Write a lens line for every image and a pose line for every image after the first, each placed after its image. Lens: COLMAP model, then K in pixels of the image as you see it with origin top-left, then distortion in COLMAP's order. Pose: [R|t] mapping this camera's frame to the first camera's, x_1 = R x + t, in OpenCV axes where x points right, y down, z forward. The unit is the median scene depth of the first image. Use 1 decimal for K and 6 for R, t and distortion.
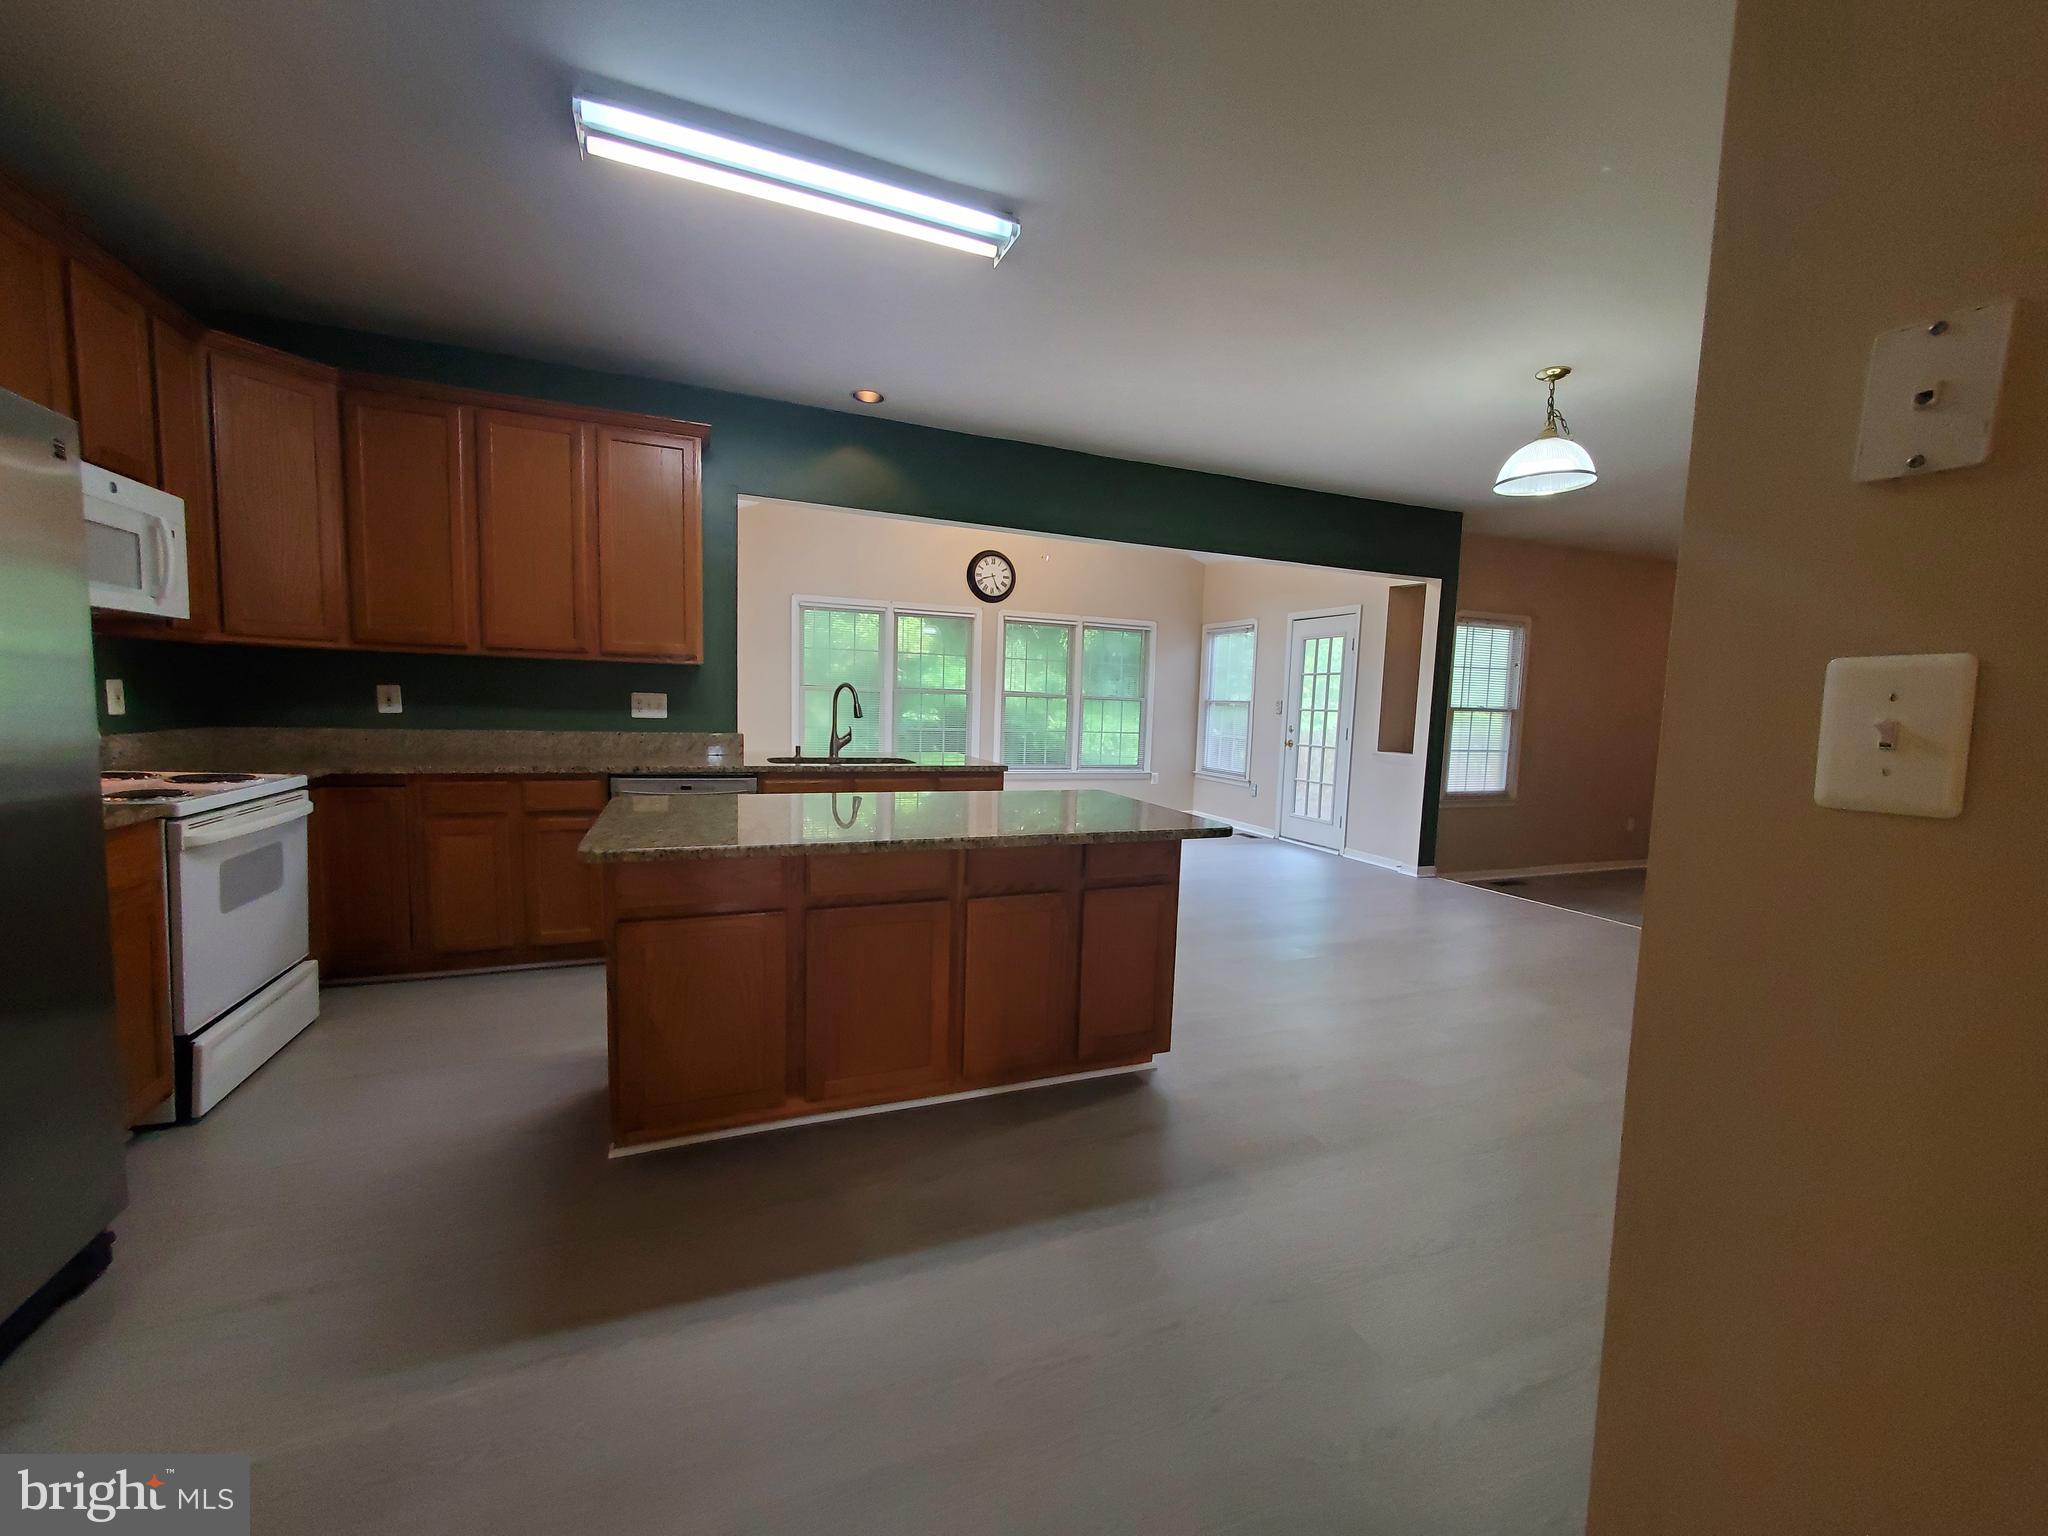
lens RADIAL K [[806.7, 0, 1025.8], [0, 806.7, 779.7], [0, 0, 1]] dist [0.007737, -0.003020]
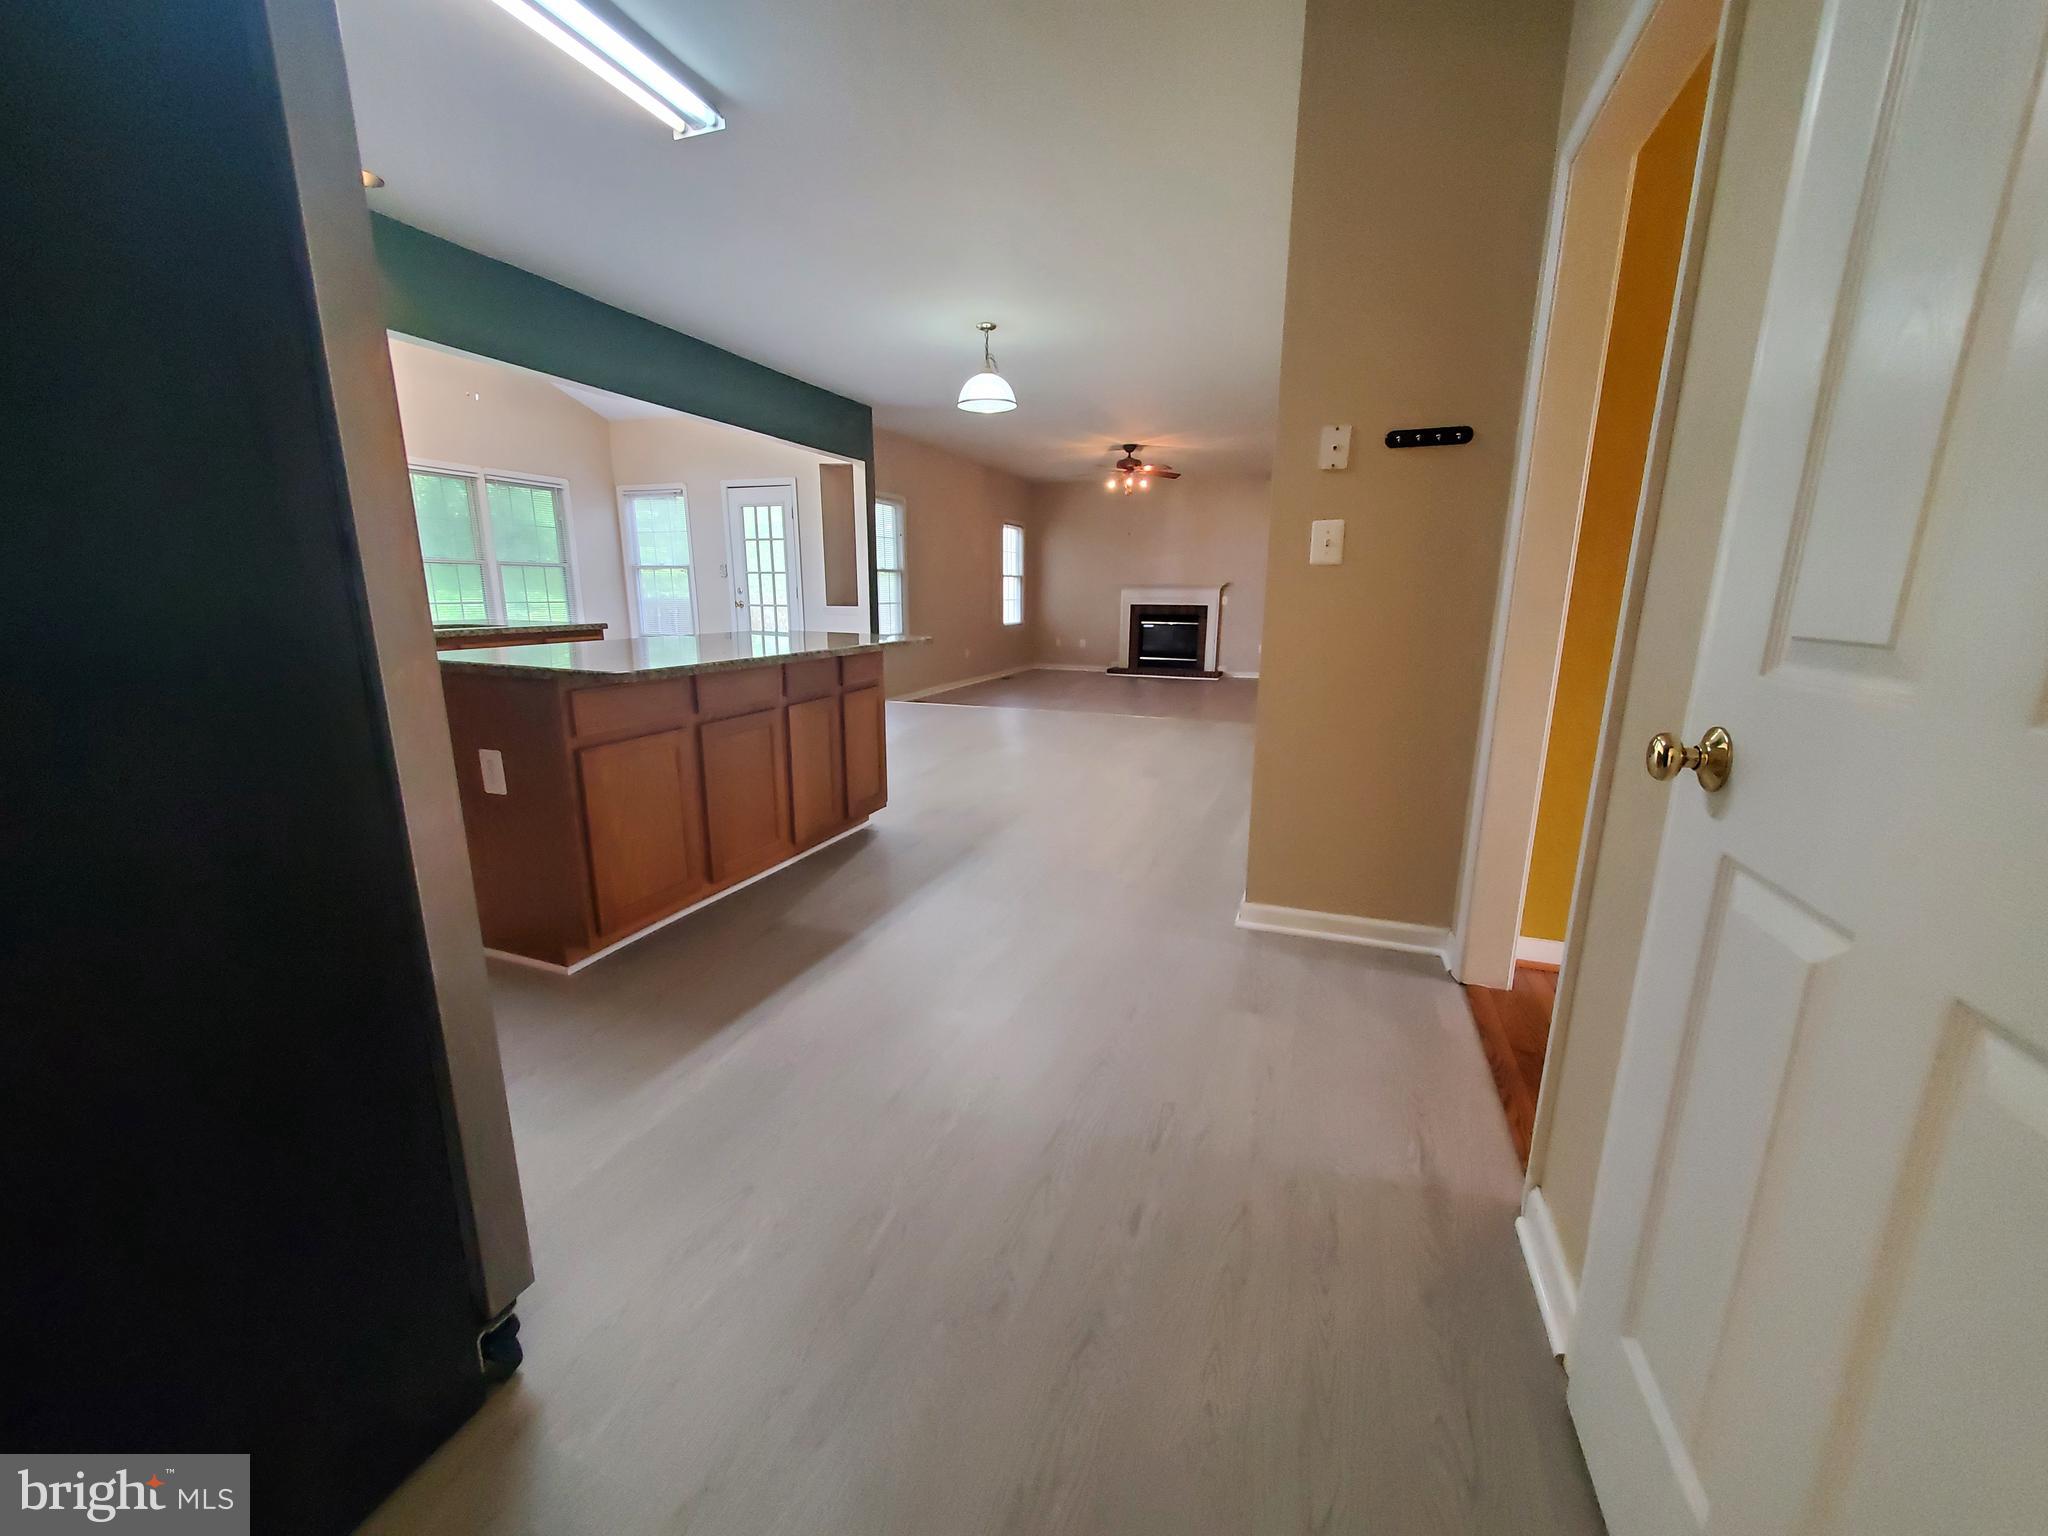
lens RADIAL K [[806.7, 0, 1020.6], [0, 806.7, 776.2], [0, 0, 1]] dist [0.007737, -0.003020]
pose [[0.685182, -0.191388, 0.702777, -0.414733], [0.086294, 0.979396, 0.182586, 0.029983], [-0.723242, -0.064459, 0.687580, -0.089965]]
